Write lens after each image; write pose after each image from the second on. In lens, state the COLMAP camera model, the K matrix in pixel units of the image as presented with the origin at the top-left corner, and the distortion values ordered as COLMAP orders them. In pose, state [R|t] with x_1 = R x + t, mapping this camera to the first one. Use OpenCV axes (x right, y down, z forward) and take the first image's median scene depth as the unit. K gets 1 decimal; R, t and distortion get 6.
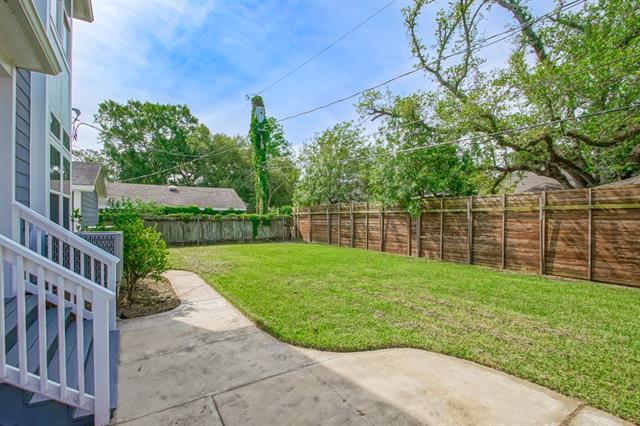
lens RADIAL K [[298.4, 0, 319.8], [0, 298.4, 219.7], [0, 0, 1]] dist [0.000759, 0.000160]
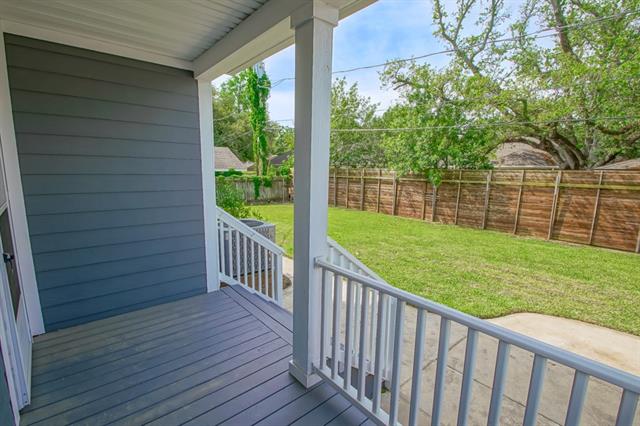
lens RADIAL K [[294.1, 0, 320.1], [0, 294.1, 220.6], [0, 0, 1]] dist [-0.004261, -0.001225]
pose [[0.991706, -0.010297, 0.128114, -0.322525], [-0.010616, 0.986817, 0.161492, -0.073002], [-0.128088, -0.161512, 0.978523, -0.039980]]
